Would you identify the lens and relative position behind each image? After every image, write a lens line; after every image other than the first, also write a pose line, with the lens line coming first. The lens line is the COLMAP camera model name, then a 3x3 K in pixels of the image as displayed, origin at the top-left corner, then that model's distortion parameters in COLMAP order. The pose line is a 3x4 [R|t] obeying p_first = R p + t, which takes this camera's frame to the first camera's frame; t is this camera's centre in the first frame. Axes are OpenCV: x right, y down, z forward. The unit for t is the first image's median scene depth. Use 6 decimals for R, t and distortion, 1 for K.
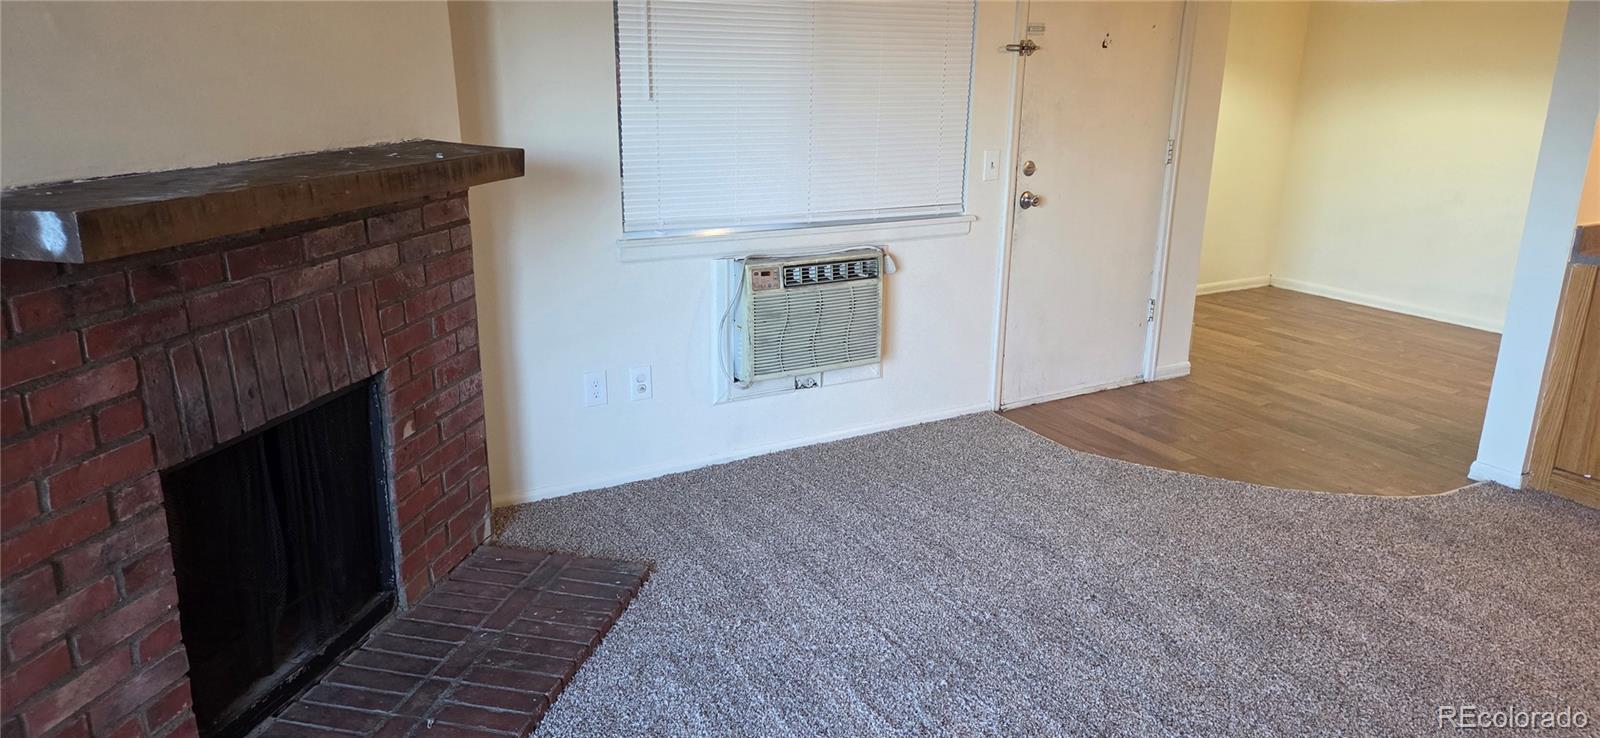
lens RADIAL K [[1045.1, 0, 798.4], [0, 1045.1, 368.3], [0, 0, 1]] dist [0.015789, -0.019621]
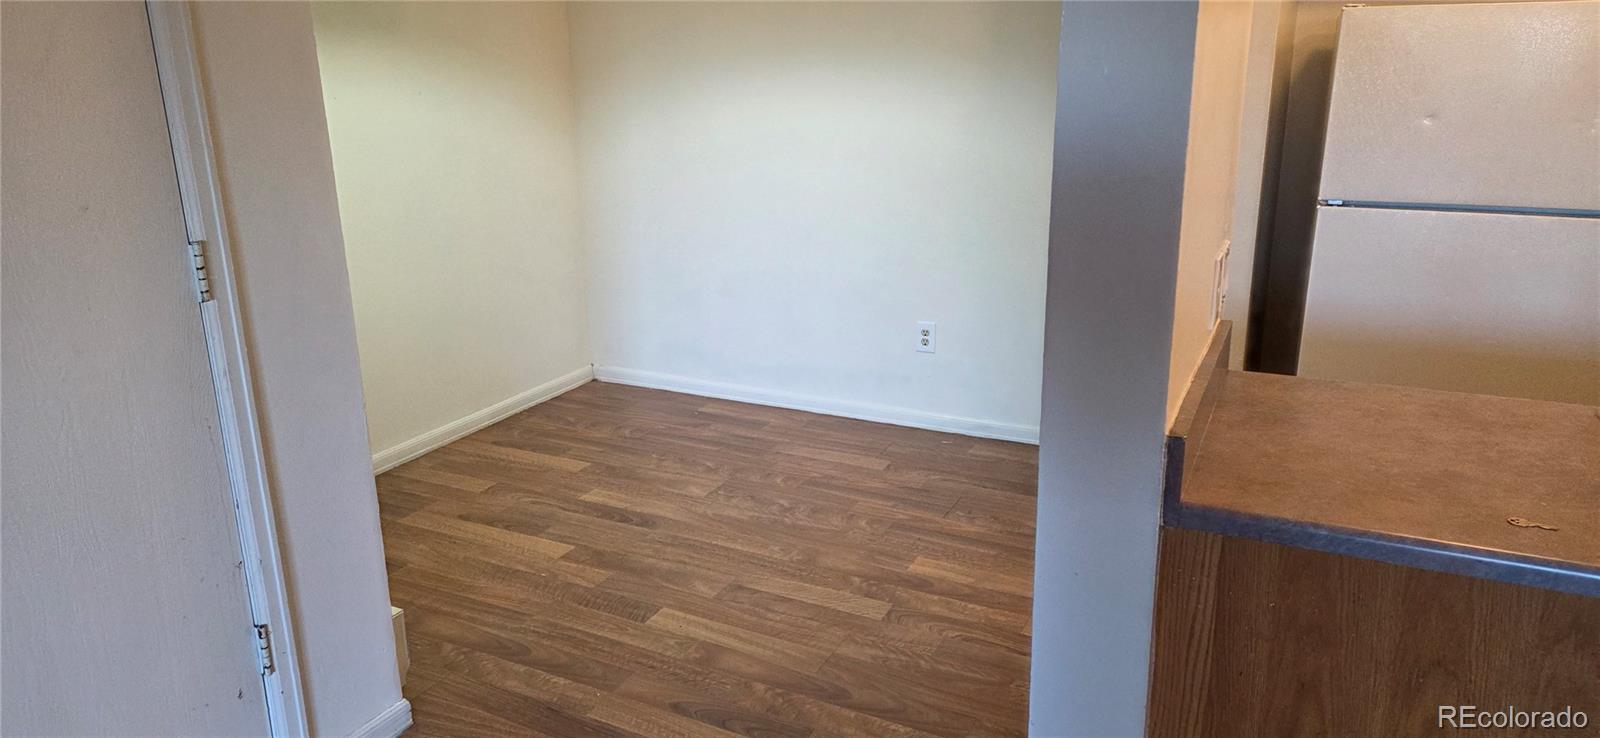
lens RADIAL K [[1045.1, 0, 798.5], [0, 1045.1, 364.0], [0, 0, 1]] dist [0.015789, -0.019621]
pose [[0.834252, -0.176872, 0.522245, 0.286854], [0.180410, 0.982581, 0.044583, -0.131047], [-0.521034, 0.057025, 0.851629, 0.486175]]
